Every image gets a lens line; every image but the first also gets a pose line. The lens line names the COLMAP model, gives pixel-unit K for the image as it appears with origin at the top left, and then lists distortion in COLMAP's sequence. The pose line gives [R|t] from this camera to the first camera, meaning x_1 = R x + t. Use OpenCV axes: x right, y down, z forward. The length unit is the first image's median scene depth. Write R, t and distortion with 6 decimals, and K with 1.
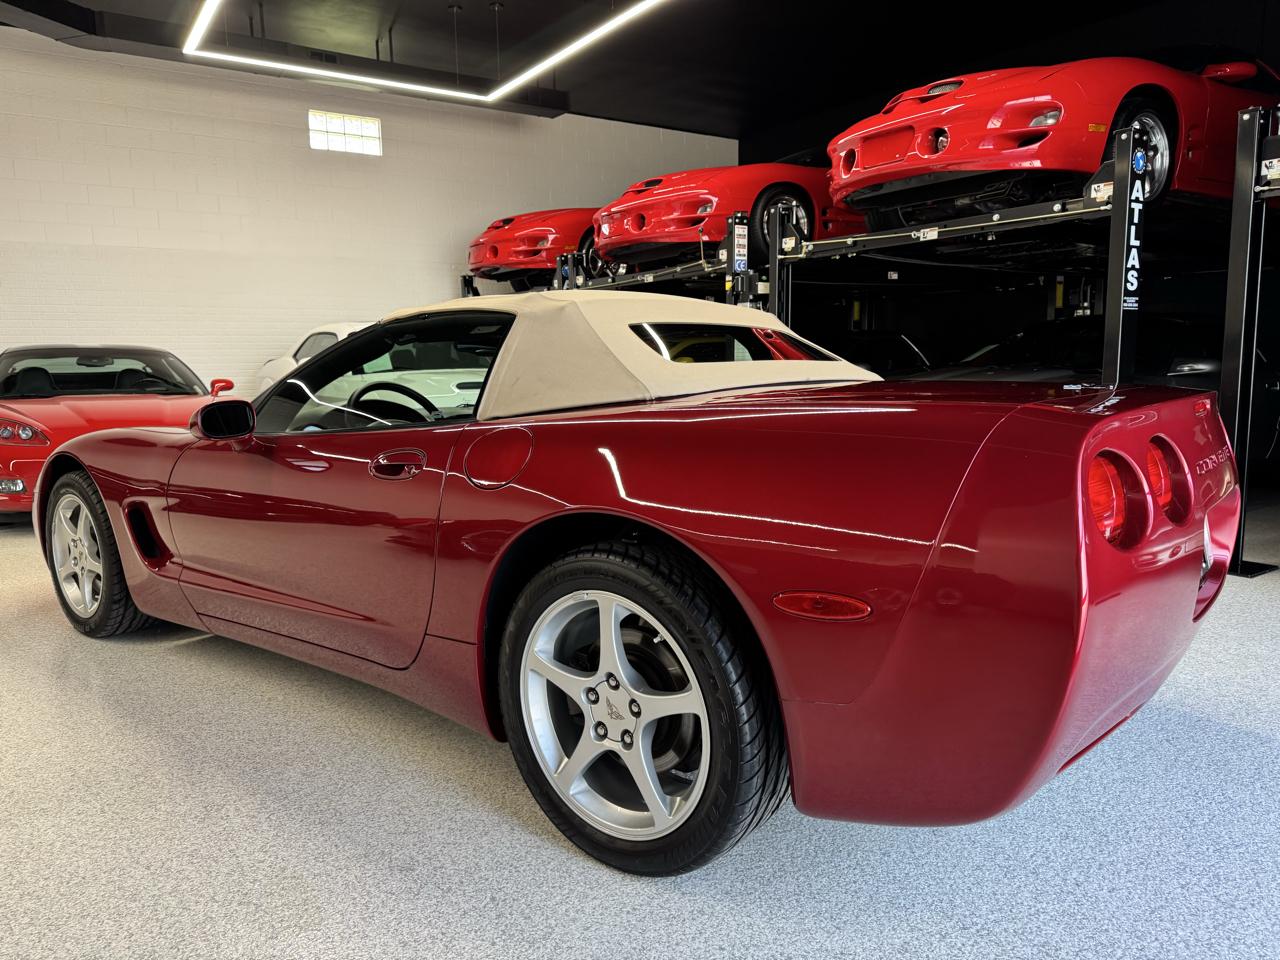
lens RADIAL K [[902.4, 0, 637.9], [0, 902.4, 490.6], [0, 0, 1]] dist [0.033903, -0.035967]
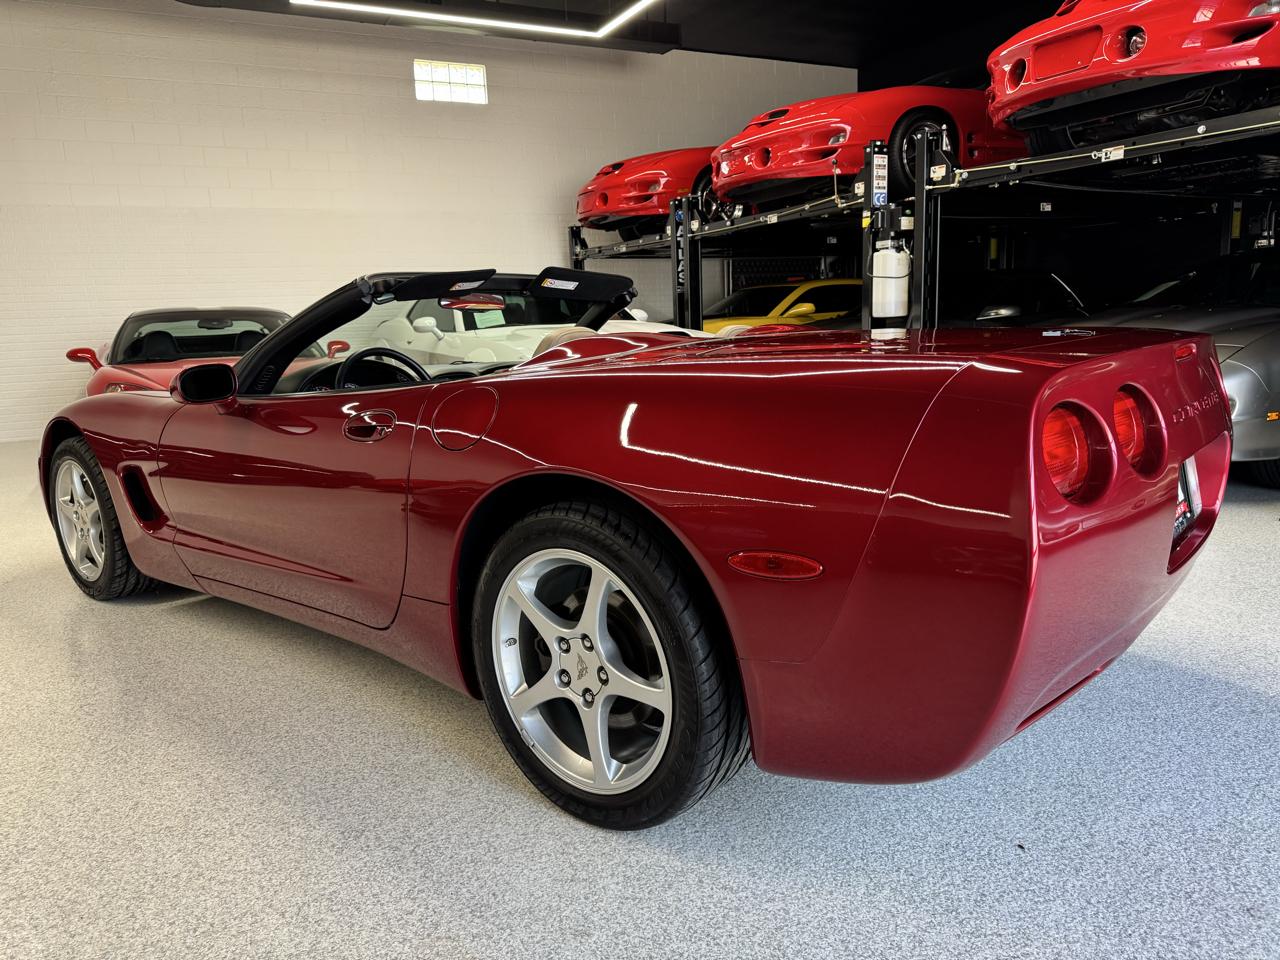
lens RADIAL K [[902.4, 0, 634.3], [0, 902.4, 483.6], [0, 0, 1]] dist [0.033903, -0.035967]
pose [[0.993834, -0.003891, -0.110813, -0.031237], [0.008829, 0.998988, 0.044105, -0.007237], [0.110530, -0.044812, 0.992862, 0.056538]]
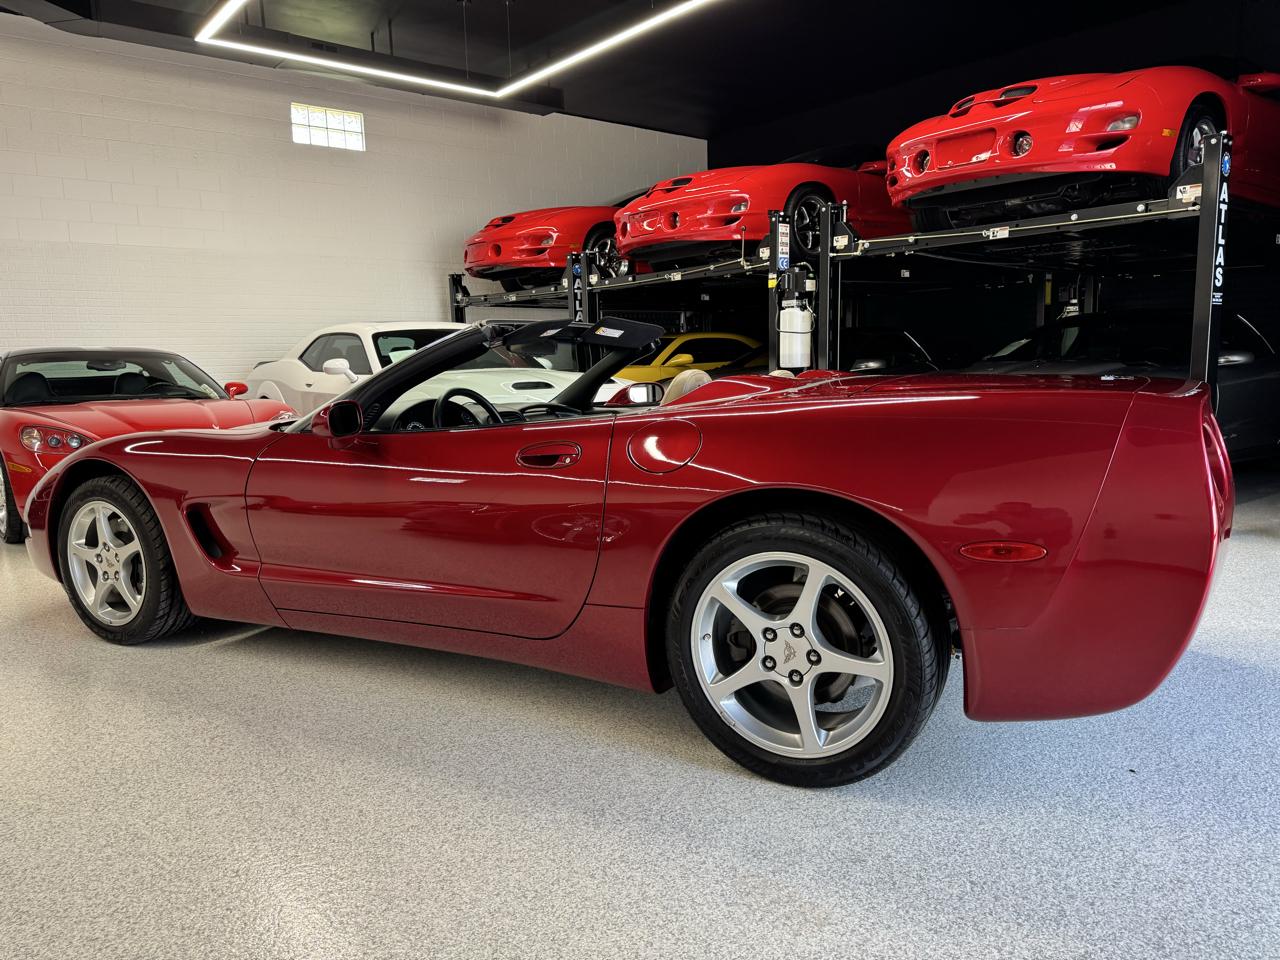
lens RADIAL K [[902.4, 0, 634.0], [0, 902.4, 490.3], [0, 0, 1]] dist [0.033903, -0.035967]
pose [[0.994966, -0.024109, 0.097270, -0.159432], [0.024095, 0.999709, 0.001315, -0.000132], [-0.097273, 0.001035, 0.995257, 0.006961]]
